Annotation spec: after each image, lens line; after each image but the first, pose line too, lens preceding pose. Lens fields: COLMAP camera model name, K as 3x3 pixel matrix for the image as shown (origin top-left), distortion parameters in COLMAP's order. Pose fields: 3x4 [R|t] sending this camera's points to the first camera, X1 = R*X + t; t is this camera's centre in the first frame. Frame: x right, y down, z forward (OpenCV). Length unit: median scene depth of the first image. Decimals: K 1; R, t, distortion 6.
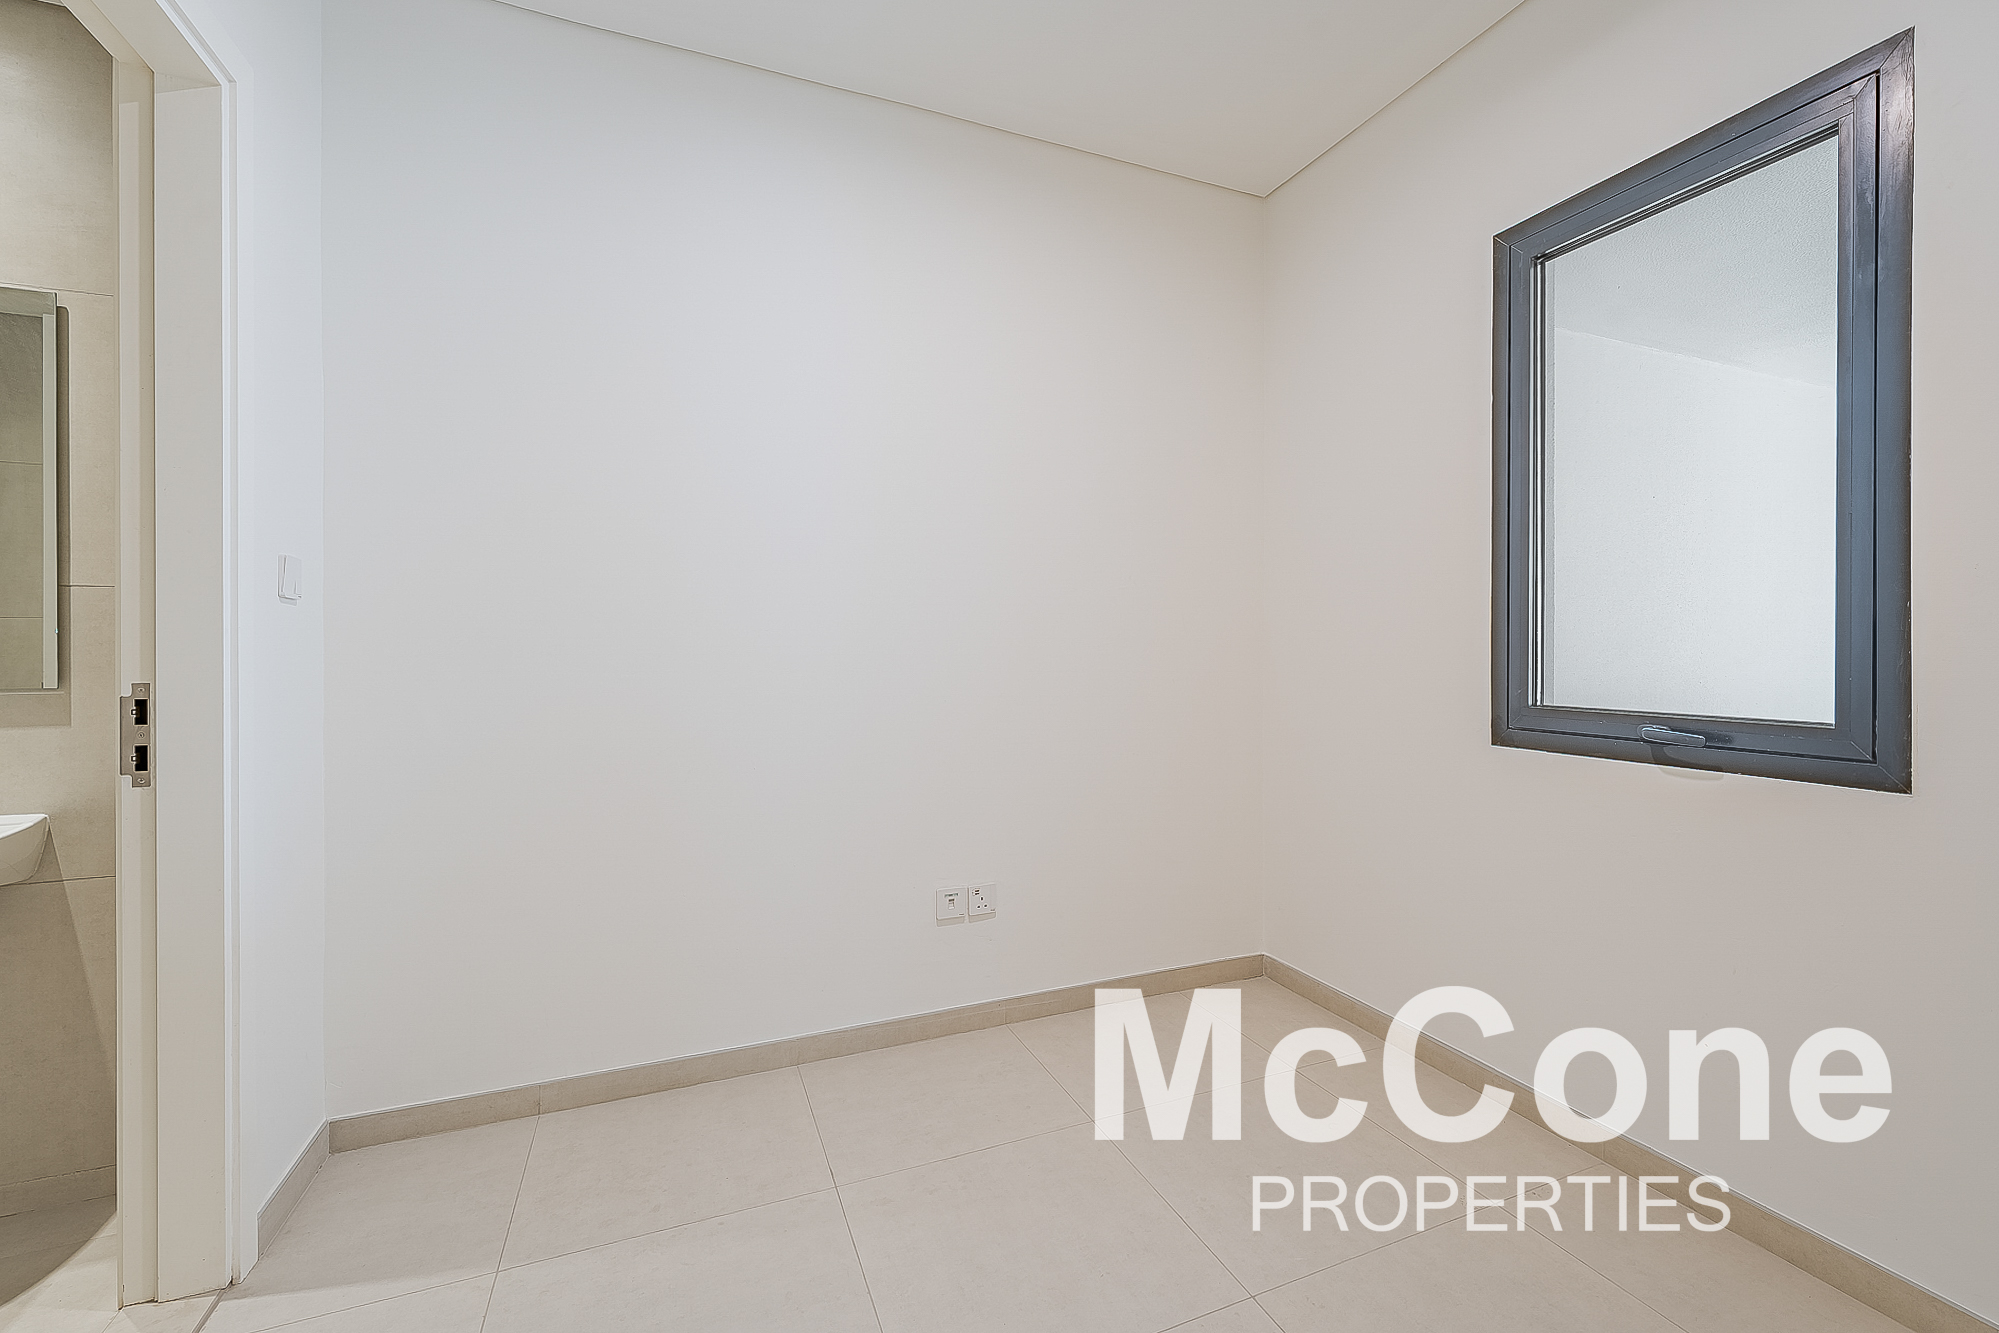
lens RADIAL K [[823.2, 0, 1014.1], [0, 823.2, 657.2], [0, 0, 1]] dist [-0.000794, 0.000029]
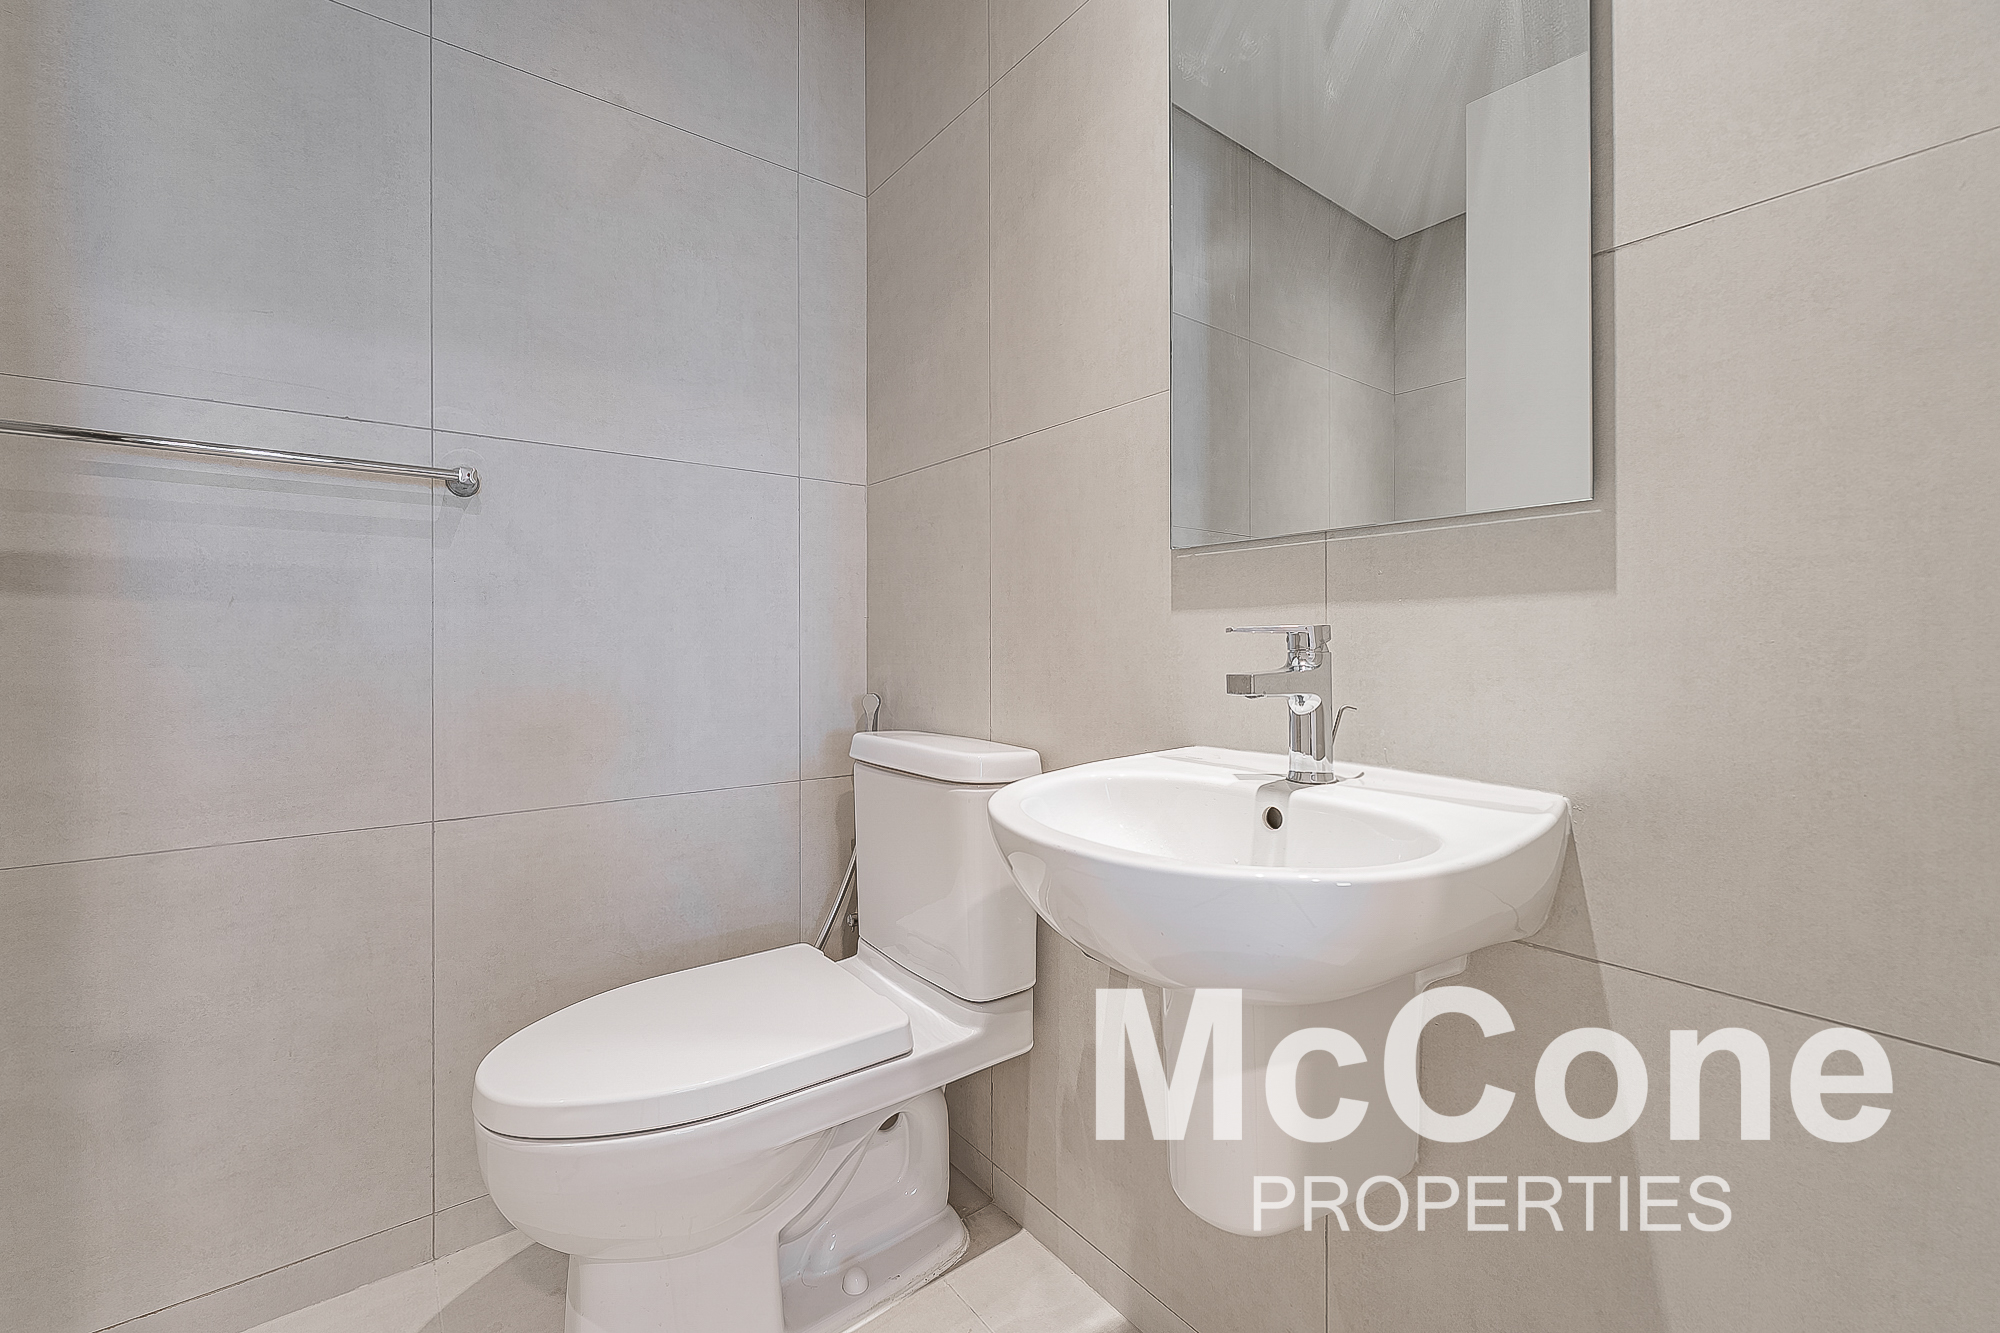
lens RADIAL K [[823.6, 0, 1001.4], [0, 823.6, 652.2], [0, 0, 1]] dist [-0.000794, 0.000029]
pose [[0.254839, 0.001809, -0.966982, -0.832875], [0.000576, 0.999998, 0.002022, 0.113843], [0.966983, -0.001072, 0.254837, 0.602262]]
